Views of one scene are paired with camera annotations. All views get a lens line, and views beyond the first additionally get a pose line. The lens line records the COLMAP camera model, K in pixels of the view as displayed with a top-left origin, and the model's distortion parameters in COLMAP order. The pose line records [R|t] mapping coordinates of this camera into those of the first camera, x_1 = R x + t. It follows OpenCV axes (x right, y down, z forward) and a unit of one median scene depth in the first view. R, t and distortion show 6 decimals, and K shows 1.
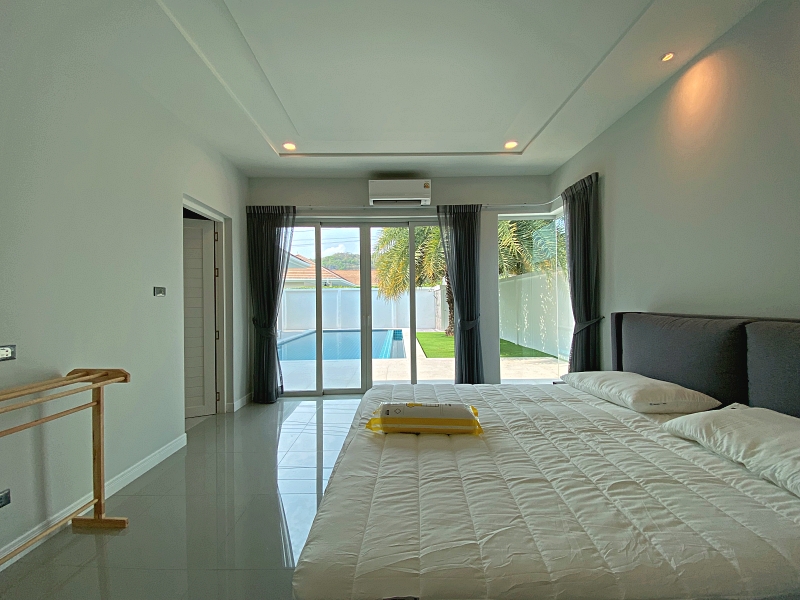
lens RADIAL K [[334.5, 0, 397.7], [0, 334.5, 301.1], [0, 0, 1]] dist [0.049469, -0.000277]
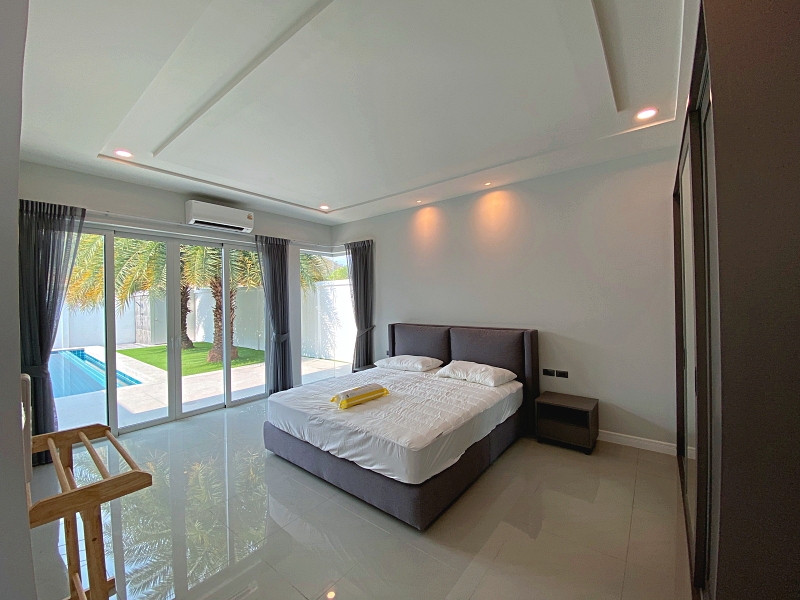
lens RADIAL K [[334.5, 0, 397.7], [0, 334.5, 301.1], [0, 0, 1]] dist [0.049469, -0.000277]
pose [[0.639582, 0.001744, 0.768721, -0.484736], [0.004392, 0.999973, -0.005922, -0.052918], [-0.768710, 0.007164, 0.639557, -0.113034]]
